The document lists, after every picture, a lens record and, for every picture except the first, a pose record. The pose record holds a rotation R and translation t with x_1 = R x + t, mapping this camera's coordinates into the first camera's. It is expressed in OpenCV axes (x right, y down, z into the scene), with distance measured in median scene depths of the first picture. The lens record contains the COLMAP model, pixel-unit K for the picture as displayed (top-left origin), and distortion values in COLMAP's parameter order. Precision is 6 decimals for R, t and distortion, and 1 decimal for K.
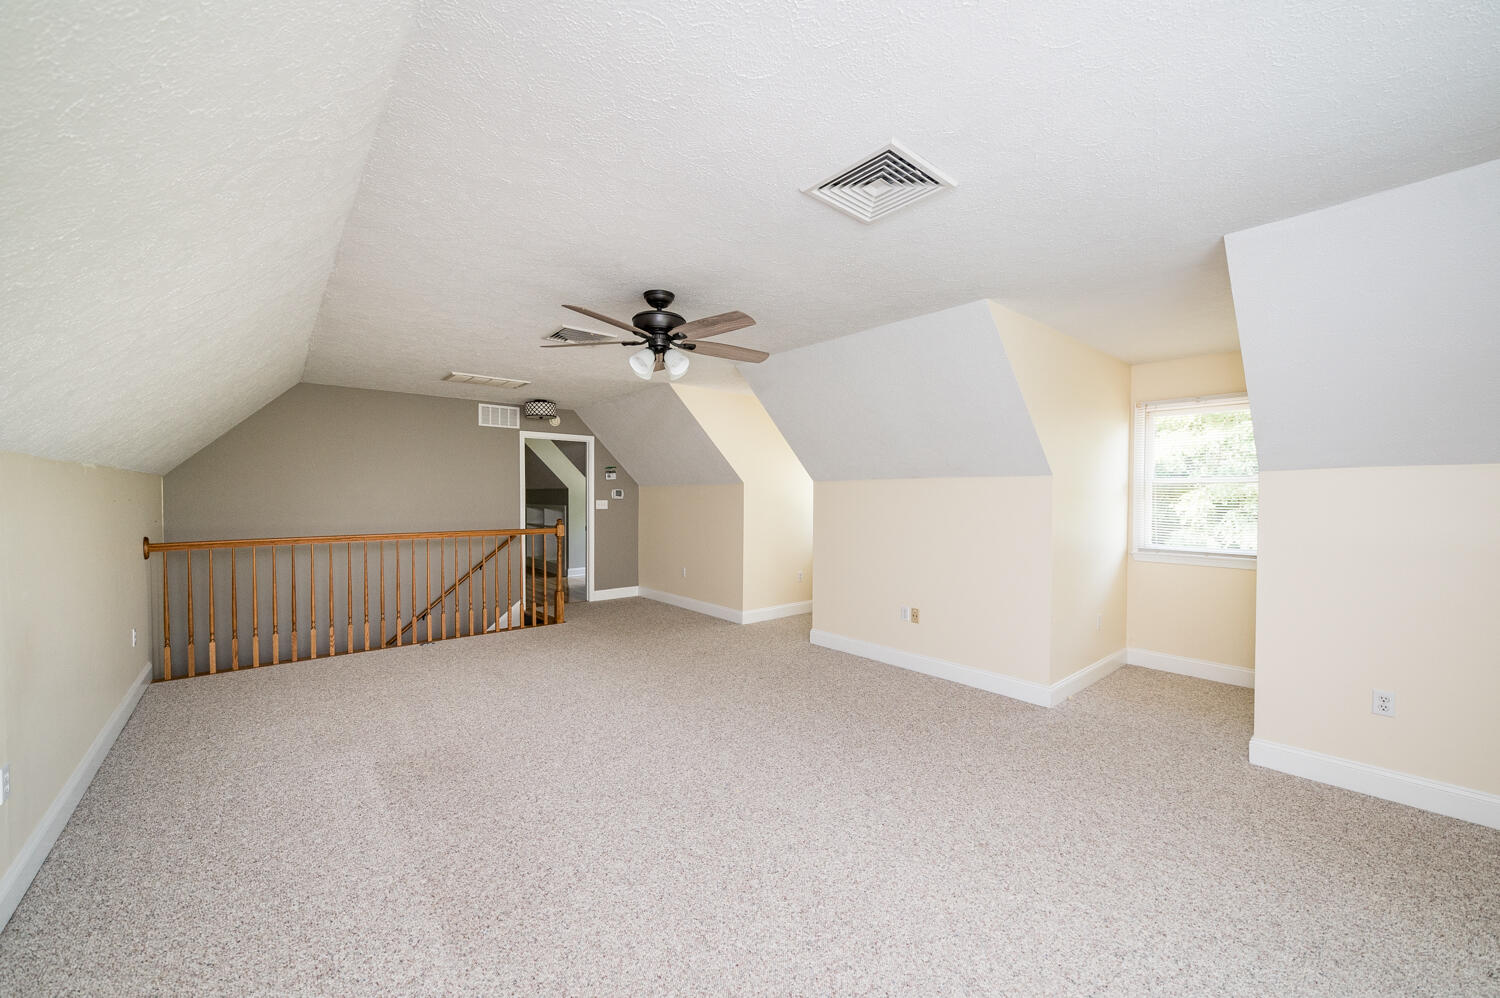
lens RADIAL K [[566.5, 0, 750.8], [0, 566.5, 501.2], [0, 0, 1]] dist [-0.006423, 0.002463]
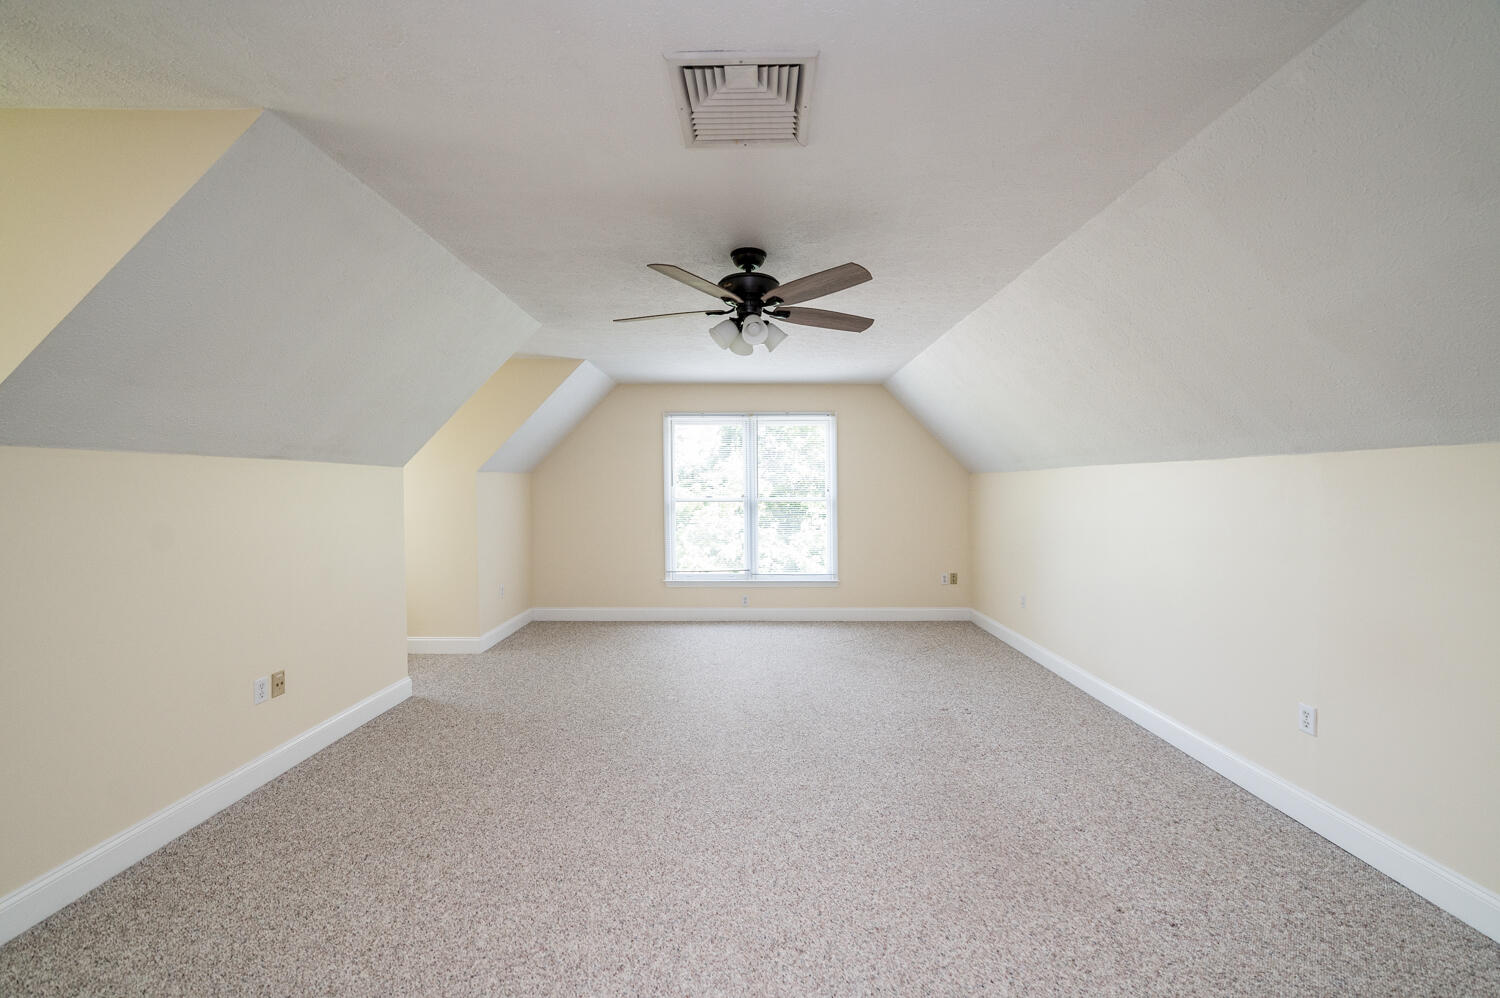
lens RADIAL K [[566.5, 0, 748.6], [0, 566.5, 494.7], [0, 0, 1]] dist [-0.006423, 0.002463]
pose [[-0.753549, -0.007316, 0.657351, -0.553349], [0.001209, 0.999921, 0.012514, -0.010006], [-0.657391, 0.010225, -0.753481, 1.267352]]
